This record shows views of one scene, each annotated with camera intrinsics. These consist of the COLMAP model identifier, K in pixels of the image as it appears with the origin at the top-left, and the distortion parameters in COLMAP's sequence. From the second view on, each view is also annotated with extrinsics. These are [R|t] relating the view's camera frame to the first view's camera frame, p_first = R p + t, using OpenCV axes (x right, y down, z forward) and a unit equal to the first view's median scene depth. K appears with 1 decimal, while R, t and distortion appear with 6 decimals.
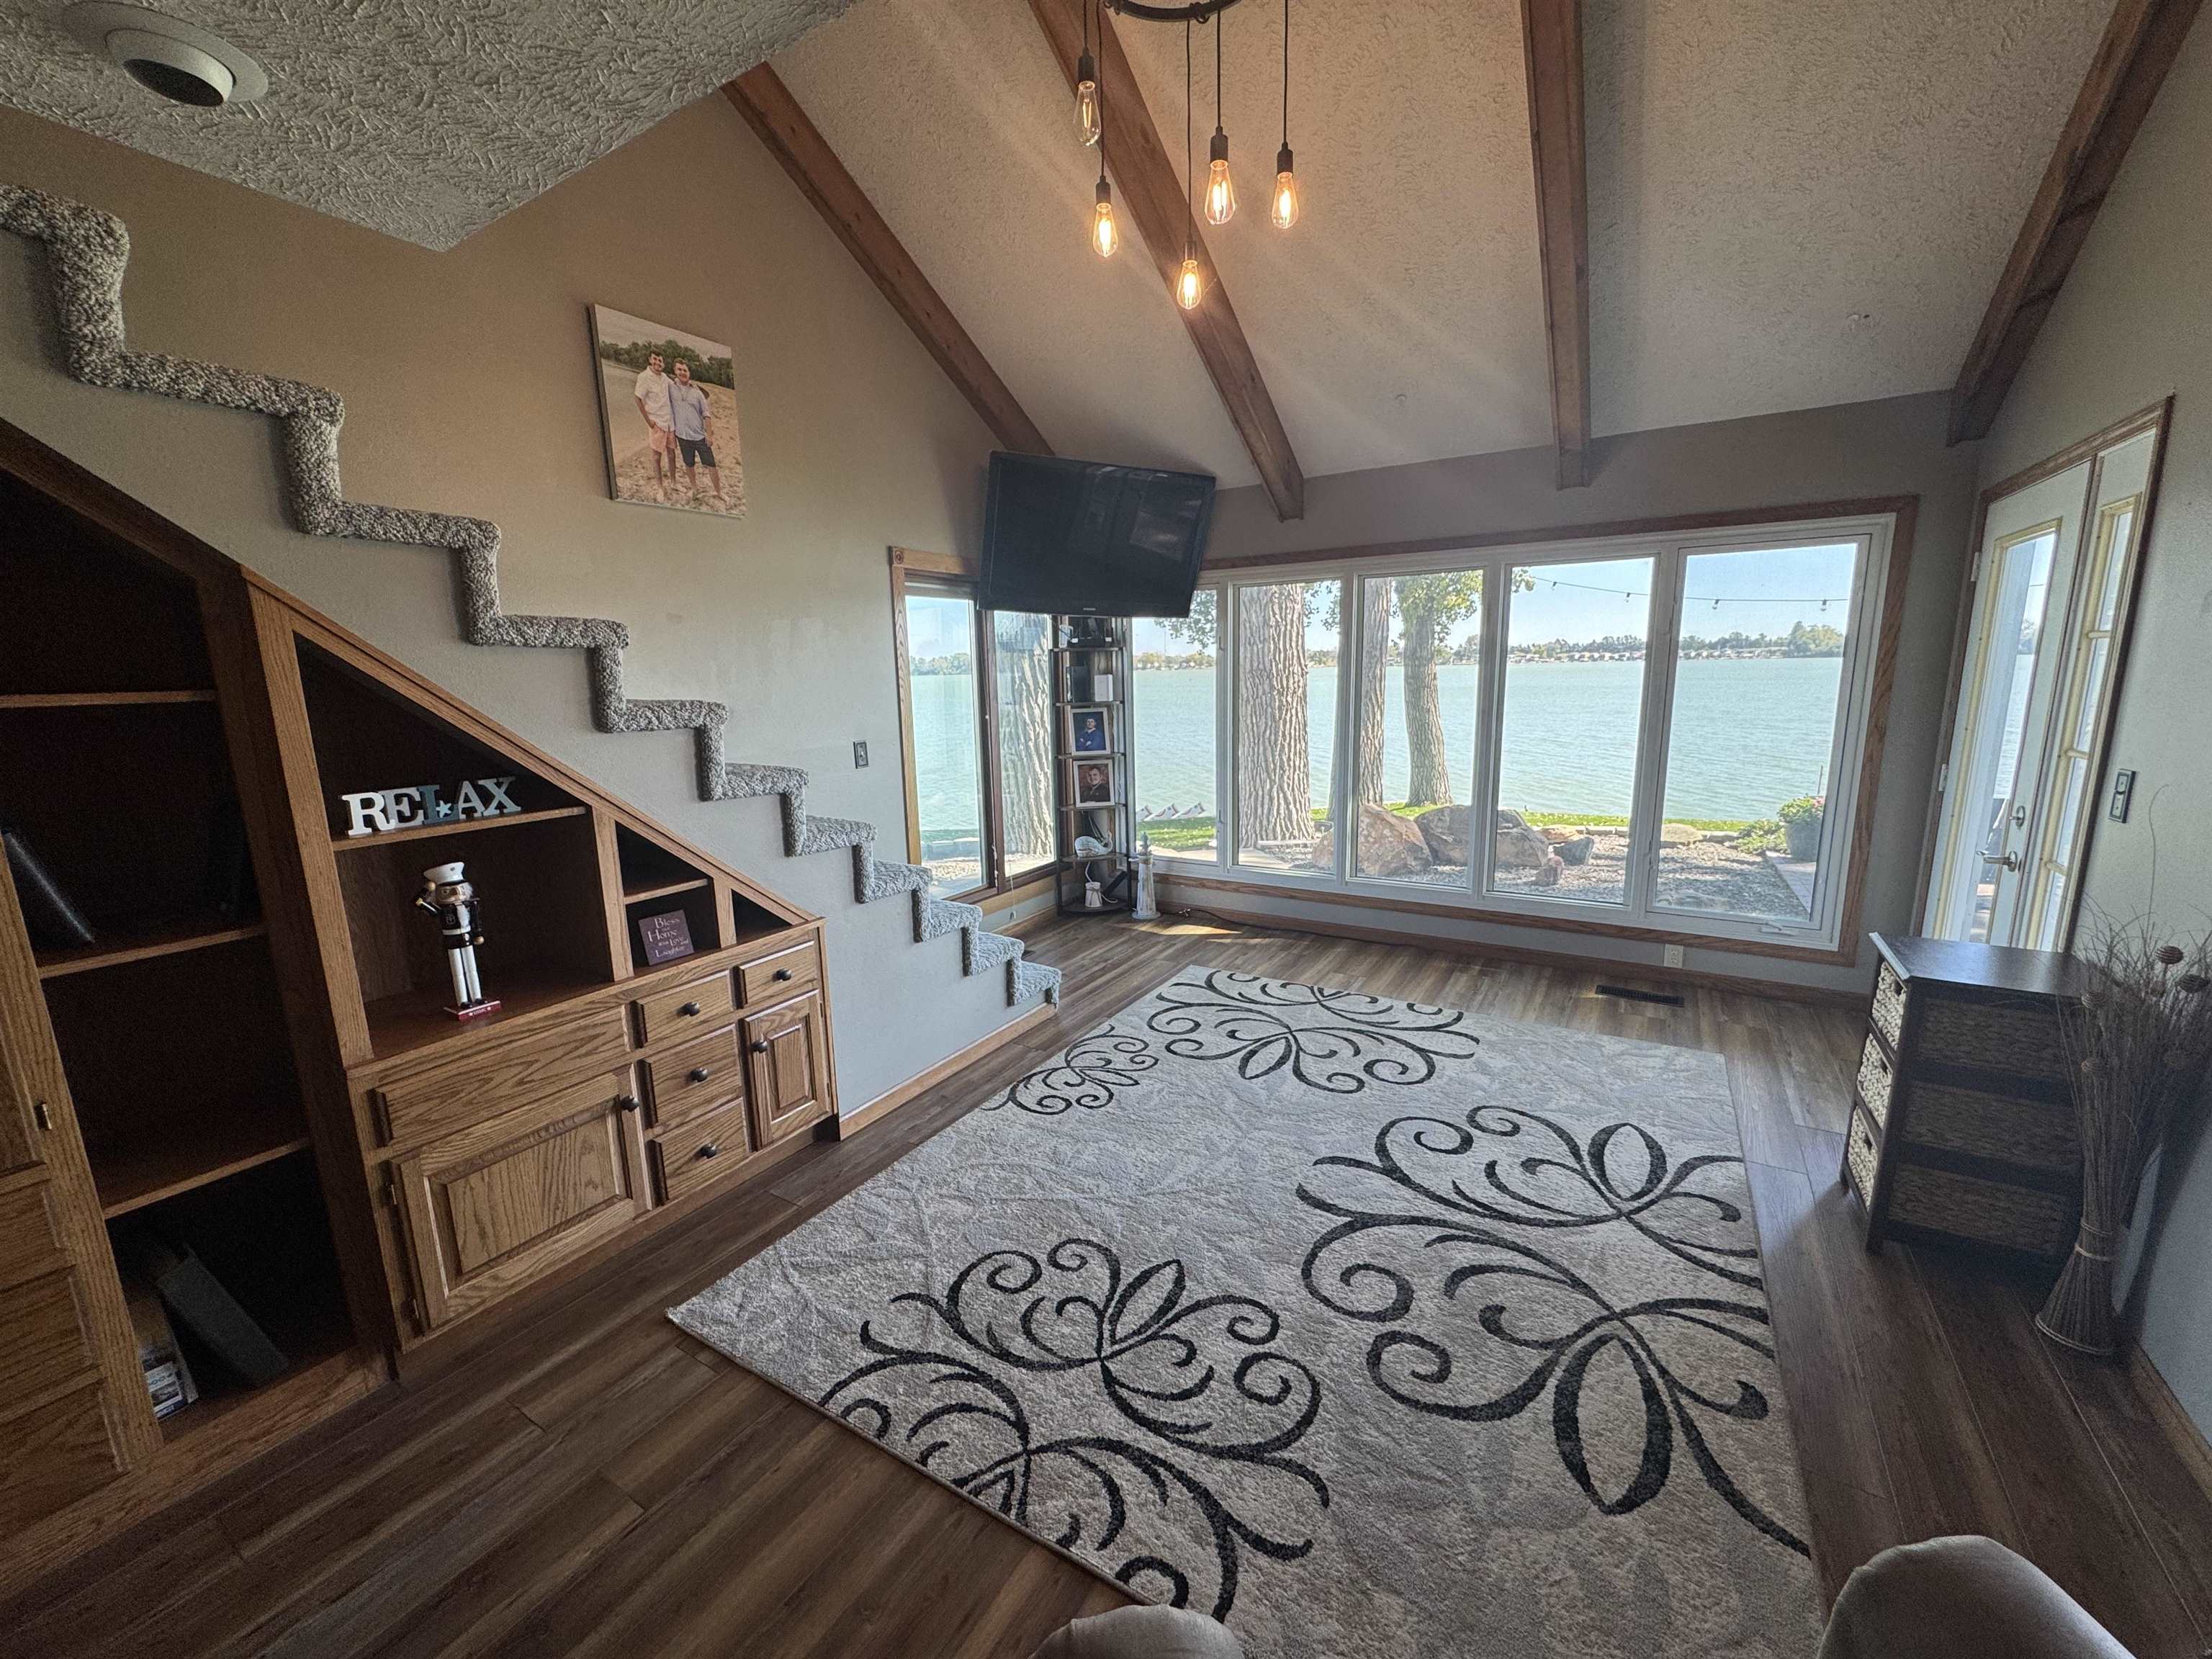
lens RADIAL K [[880.0, 0, 1106.0], [0, 880.0, 829.5], [0, 0, 1]] dist [-0.003845, 0.000799]
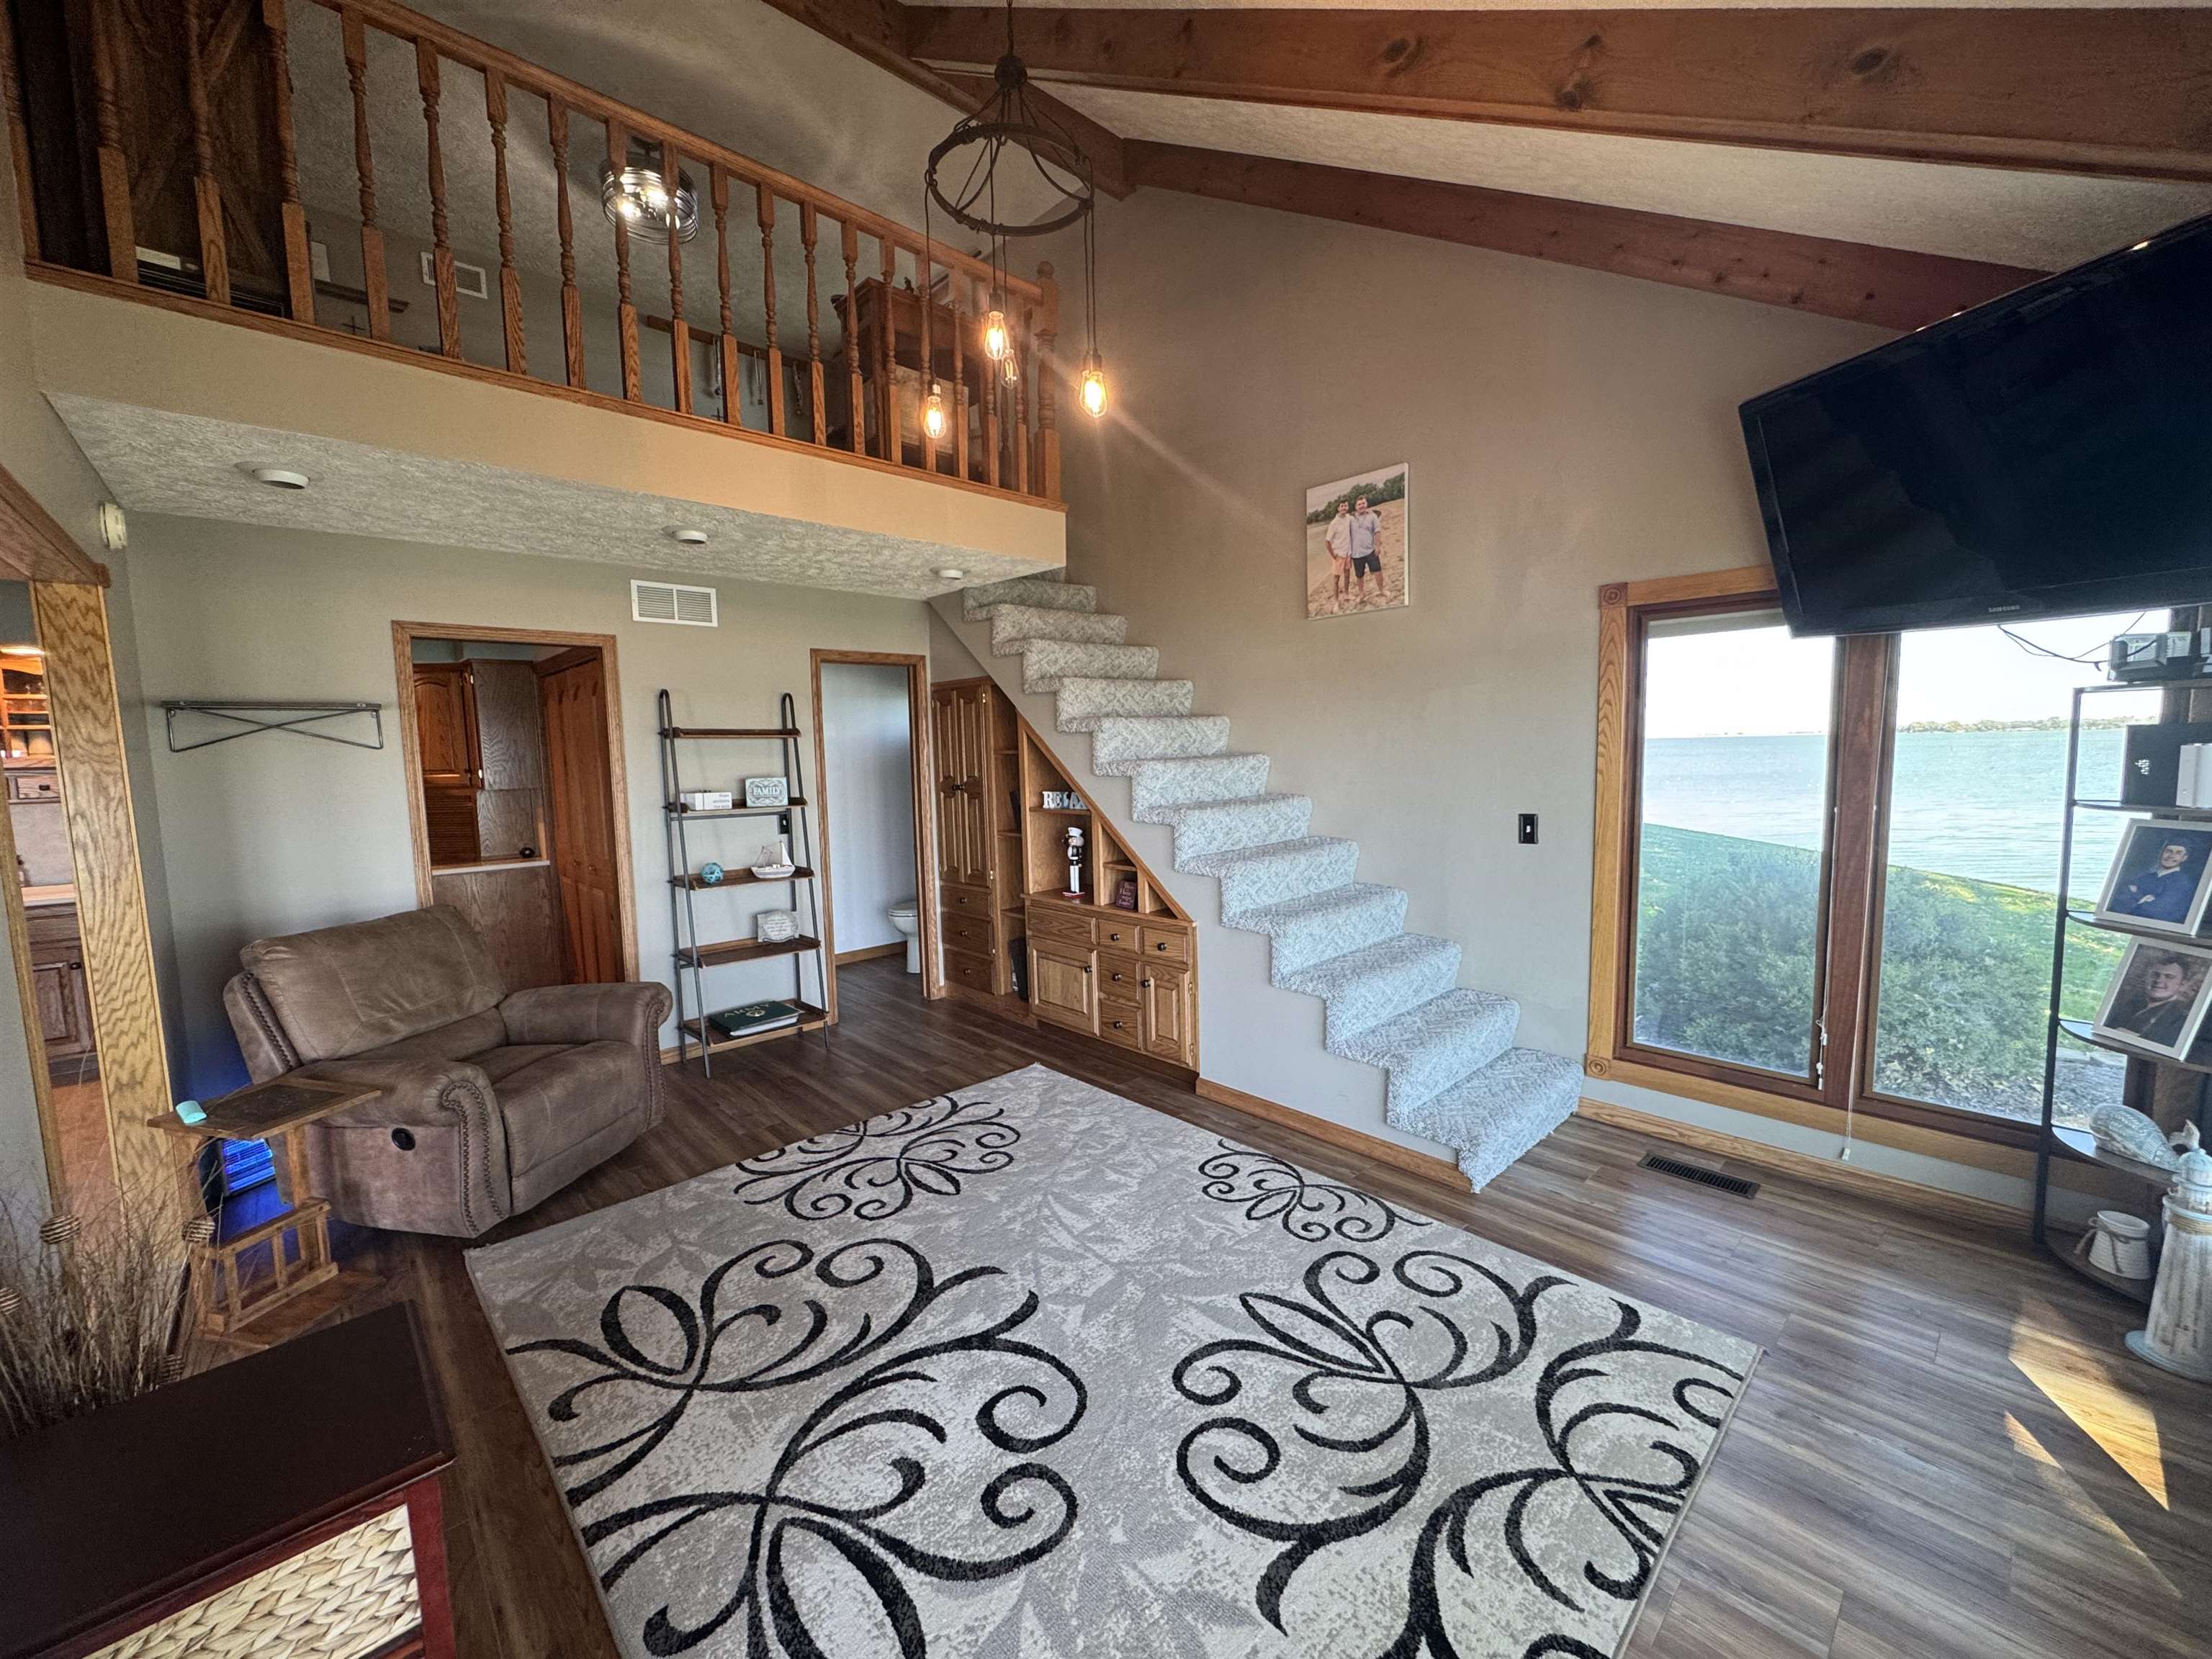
lens RADIAL K [[880.0, 0, 1106.0], [0, 880.0, 829.5], [0, 0, 1]] dist [-0.003845, 0.000799]
pose [[-0.259911, 0.119199, -0.958247, 1.129152], [-0.148342, 0.975644, 0.161599, -0.270733], [0.954170, 0.184149, -0.235899, 1.309338]]
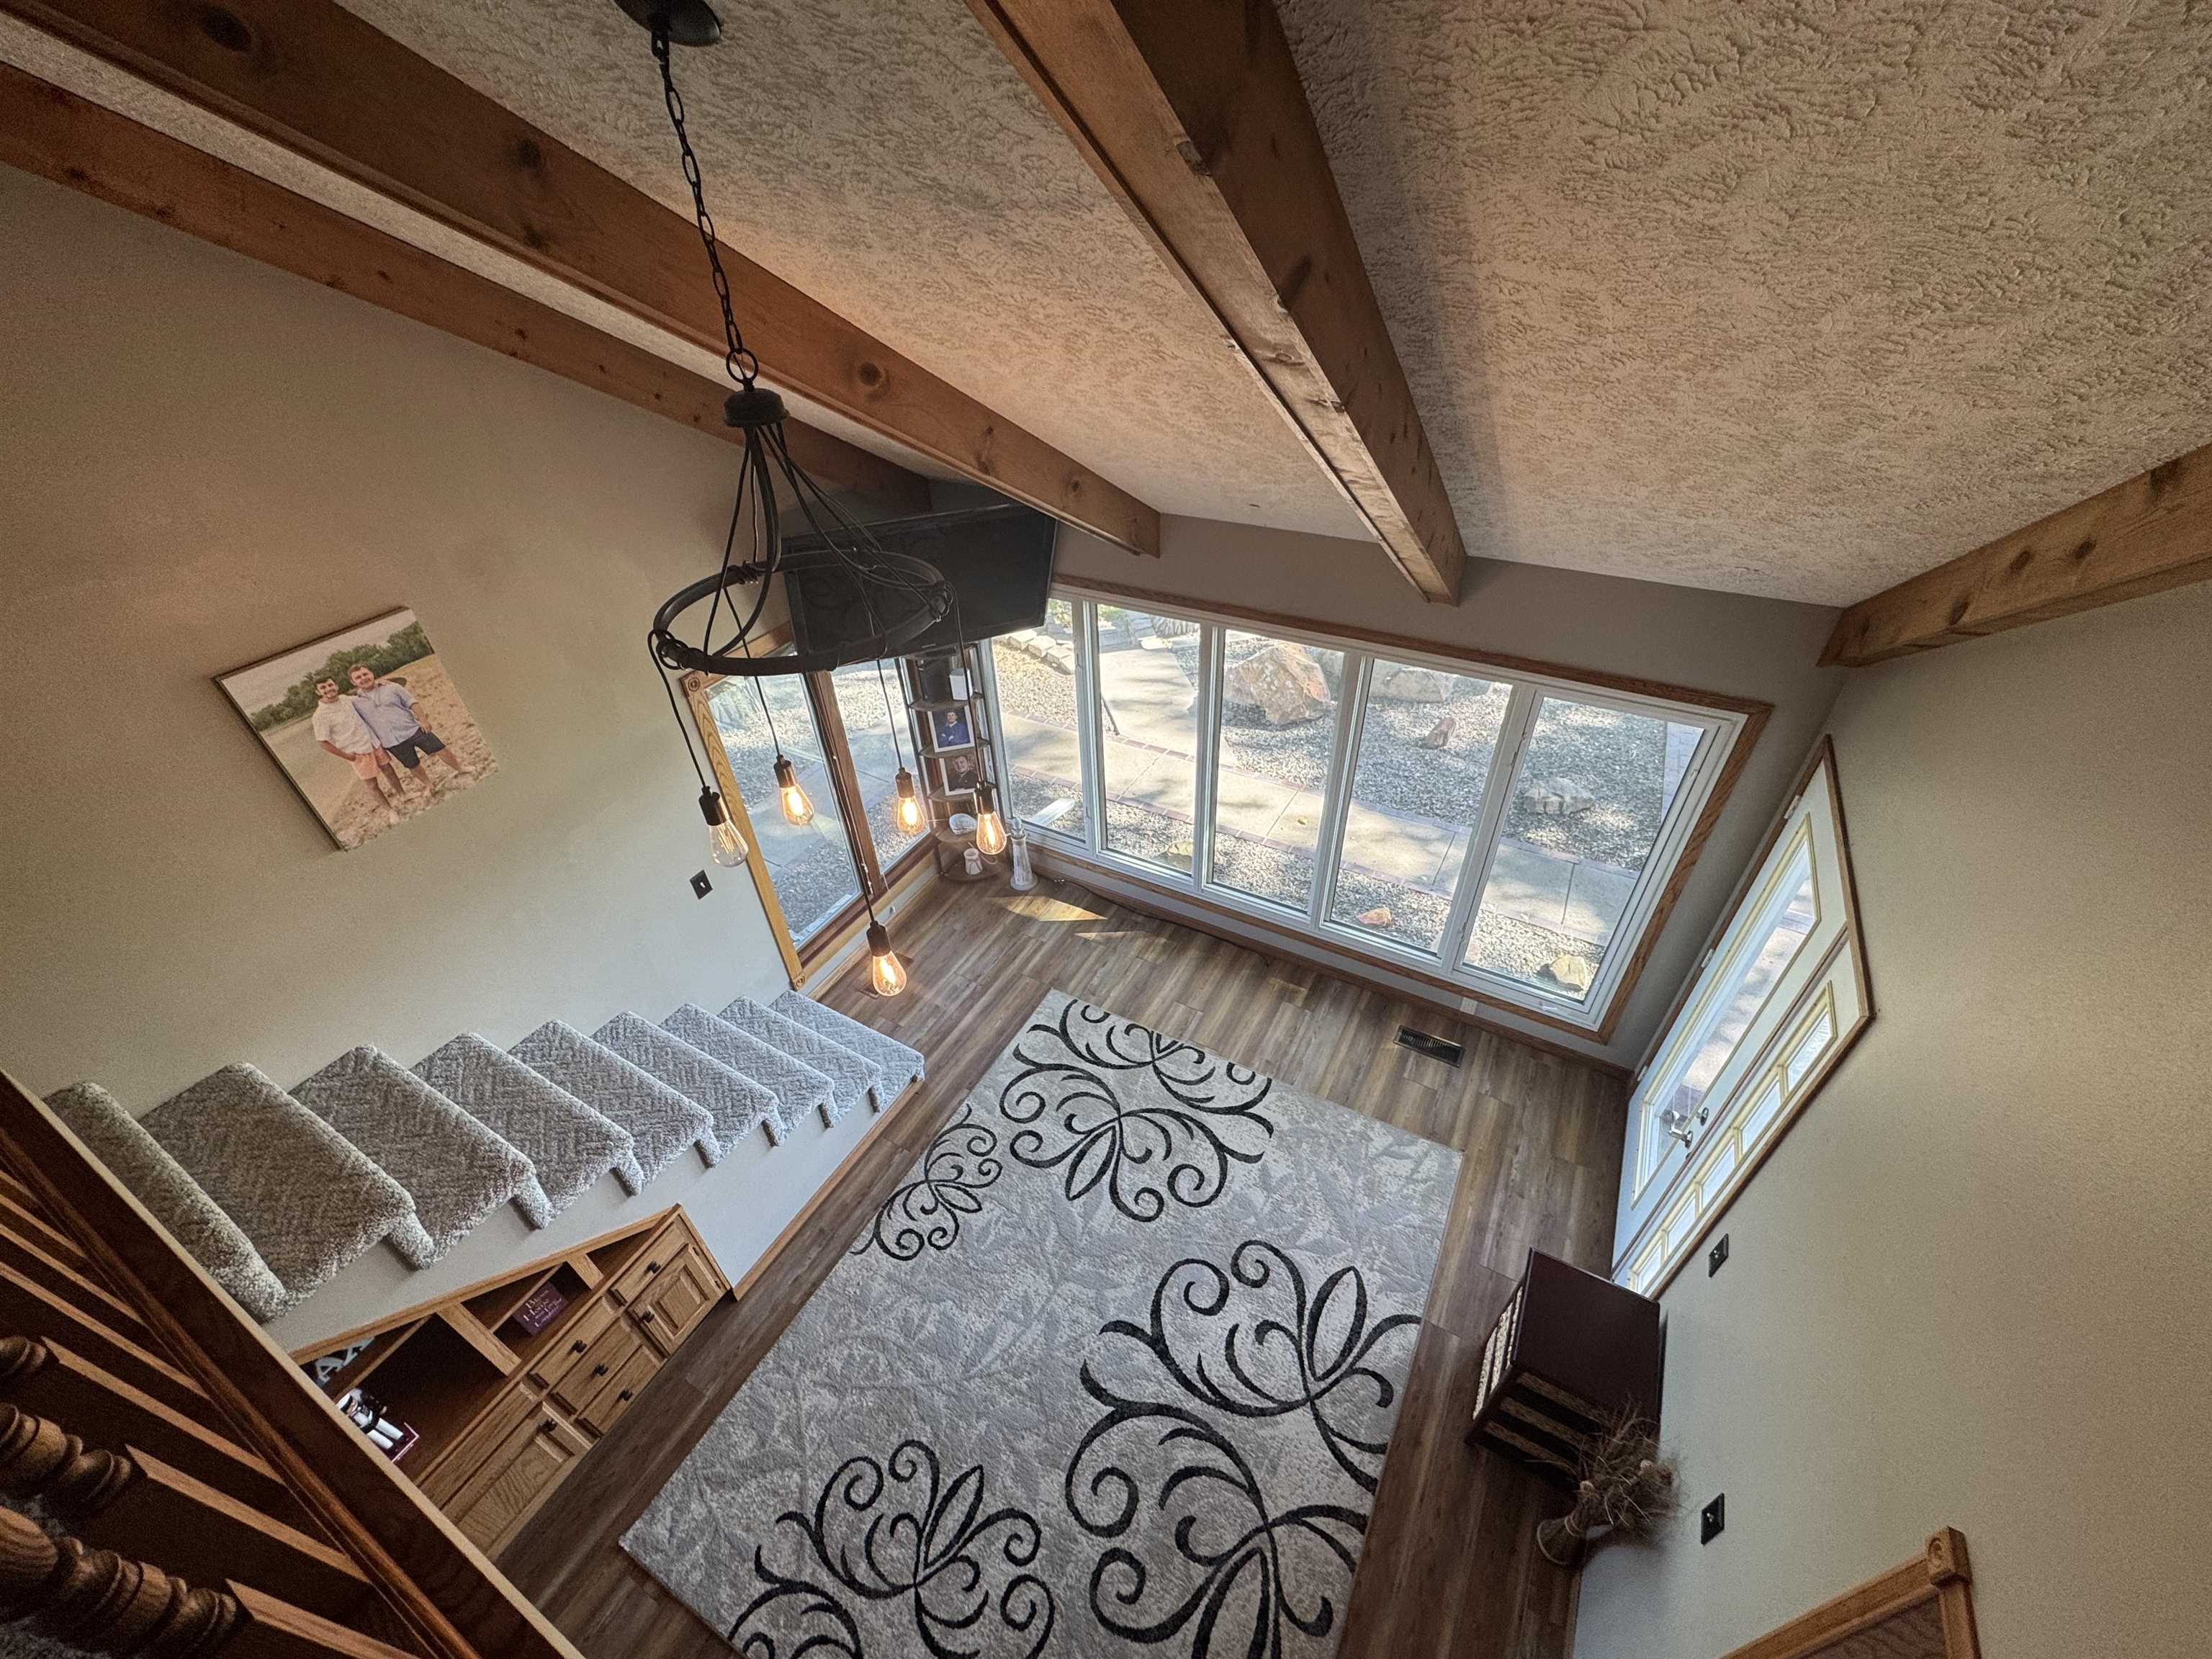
lens RADIAL K [[880.0, 0, 1106.0], [0, 880.0, 829.5], [0, 0, 1]] dist [-0.003845, 0.000799]
pose [[0.998907, -0.036942, 0.028652, 0.255818], [0.019638, 0.887737, 0.459932, -0.969952], [-0.042427, -0.458867, 0.887492, 0.195031]]
